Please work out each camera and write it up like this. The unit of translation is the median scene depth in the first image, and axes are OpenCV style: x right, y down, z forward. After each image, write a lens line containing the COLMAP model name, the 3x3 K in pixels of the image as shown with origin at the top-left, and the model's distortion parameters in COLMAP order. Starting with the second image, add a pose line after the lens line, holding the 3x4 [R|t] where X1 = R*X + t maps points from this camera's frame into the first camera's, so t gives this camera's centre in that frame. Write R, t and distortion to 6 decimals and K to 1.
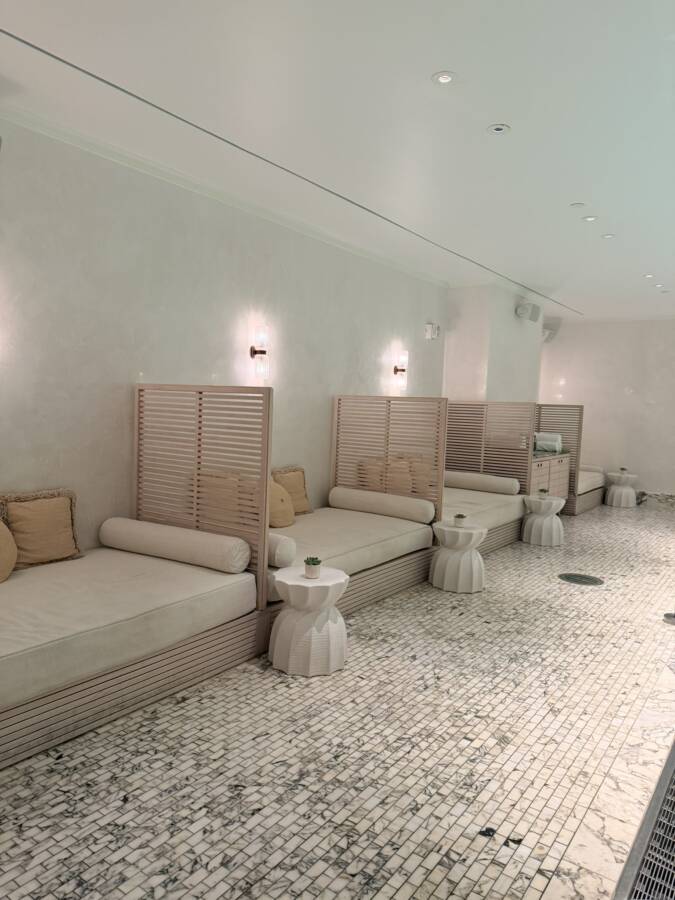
lens RADIAL K [[637.6, 0, 336.0], [0, 637.6, 453.5], [0, 0, 1]] dist [0.009688, -0.004259]
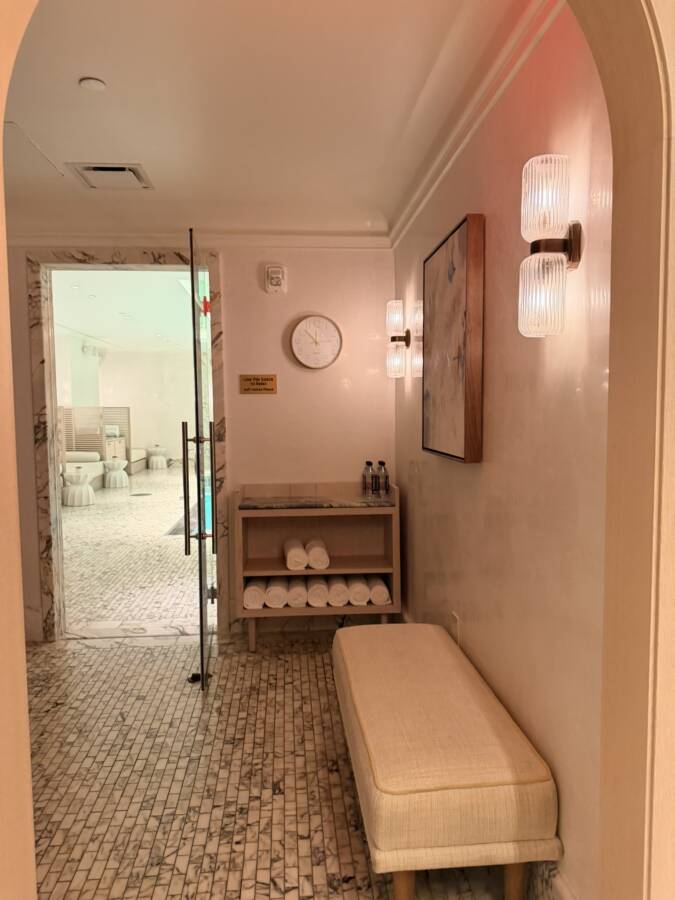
lens RADIAL K [[637.6, 0, 338.1], [0, 637.6, 453.3], [0, 0, 1]] dist [0.009688, -0.004259]
pose [[0.762637, -0.095065, 0.639803, -0.257428], [0.094974, 0.994878, 0.034616, 0.036225], [-0.639816, 0.034365, 0.767759, -0.580750]]
